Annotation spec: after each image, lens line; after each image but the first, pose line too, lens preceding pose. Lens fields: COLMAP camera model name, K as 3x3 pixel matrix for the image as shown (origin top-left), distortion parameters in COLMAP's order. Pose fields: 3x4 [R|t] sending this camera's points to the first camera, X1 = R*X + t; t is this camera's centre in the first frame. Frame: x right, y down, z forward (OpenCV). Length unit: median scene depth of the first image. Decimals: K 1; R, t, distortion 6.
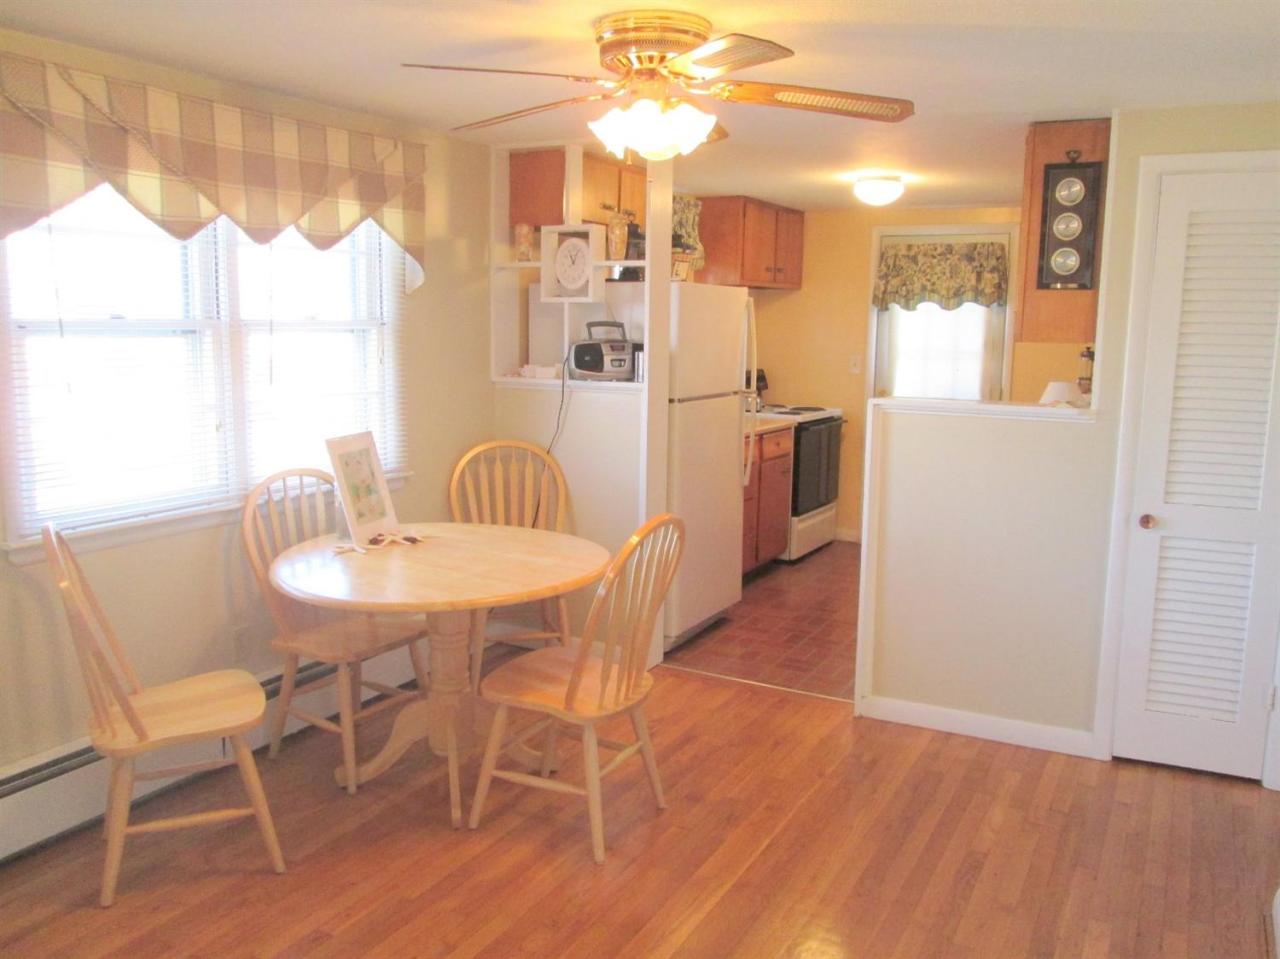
lens RADIAL K [[1127.7, 0, 637.4], [0, 1127.7, 481.4], [0, 0, 1]] dist [0.017849, -0.002048]
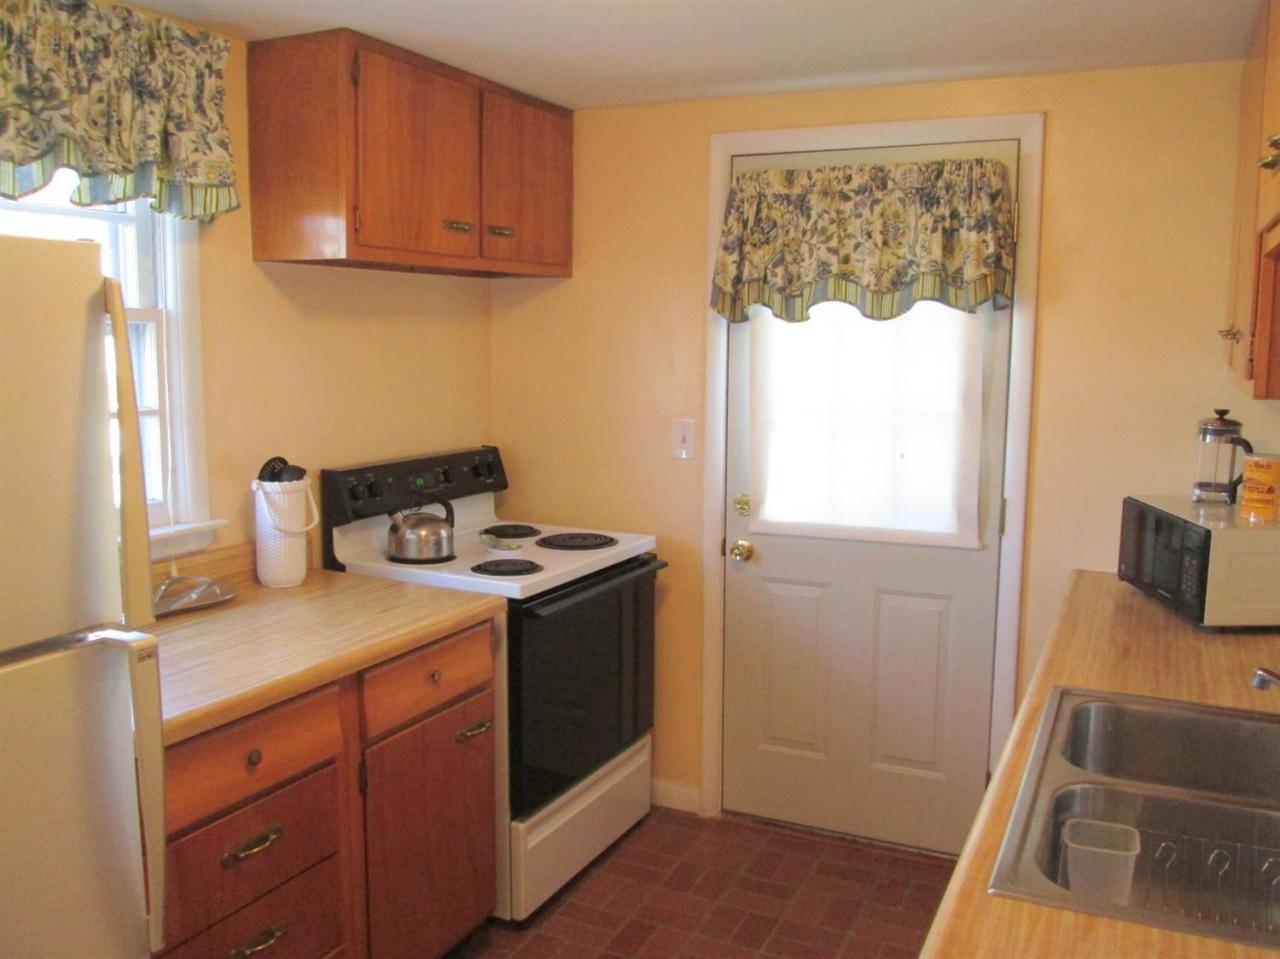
lens RADIAL K [[1127.7, 0, 642.5], [0, 1127.7, 478.3], [0, 0, 1]] dist [0.017849, -0.002048]
pose [[0.999483, -0.011786, 0.029908, 0.170295], [0.012022, 0.999898, -0.007730, -0.088622], [-0.029814, 0.008086, 0.999523, 0.569834]]
